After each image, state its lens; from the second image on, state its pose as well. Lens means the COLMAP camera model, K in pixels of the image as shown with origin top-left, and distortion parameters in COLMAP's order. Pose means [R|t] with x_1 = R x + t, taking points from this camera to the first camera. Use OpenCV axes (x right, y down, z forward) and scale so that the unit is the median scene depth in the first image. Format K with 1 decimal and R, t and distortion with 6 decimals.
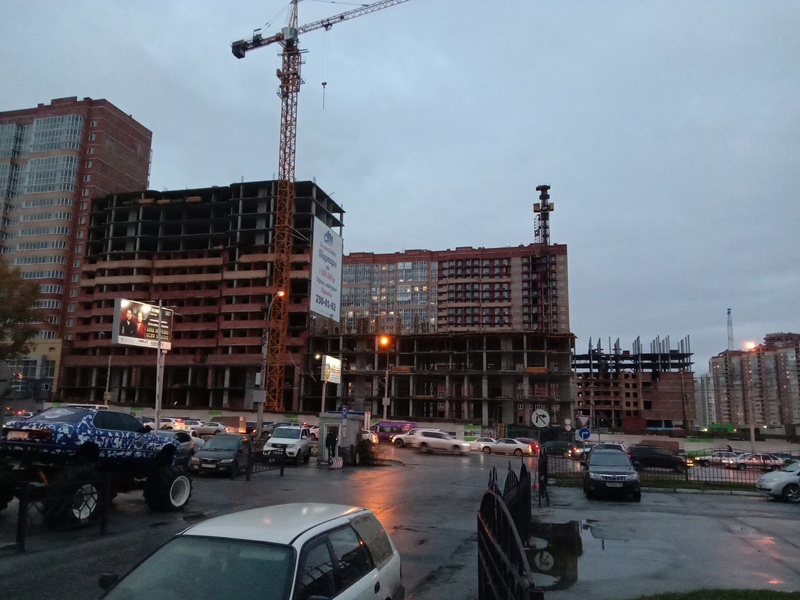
lens RADIAL K [[646.5, 0, 405.6], [0, 646.5, 295.6], [0, 0, 1]] dist [0.015052, -0.041769]
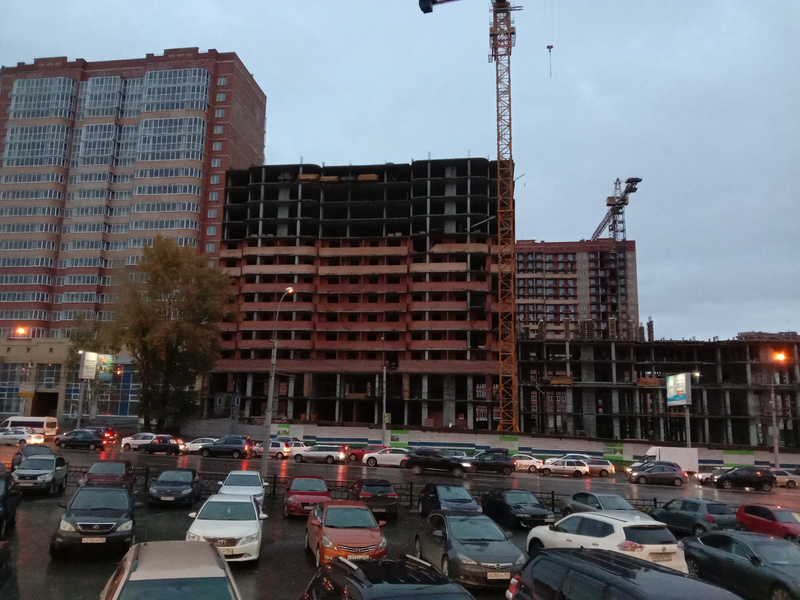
lens RADIAL K [[646.5, 0, 398.2], [0, 646.5, 306.4], [0, 0, 1]] dist [0.015052, -0.041769]
pose [[0.993526, 0.018645, 0.112066, -0.368369], [-0.022171, 0.999295, 0.030306, -0.005192], [-0.111422, -0.032595, 0.993239, 0.140907]]
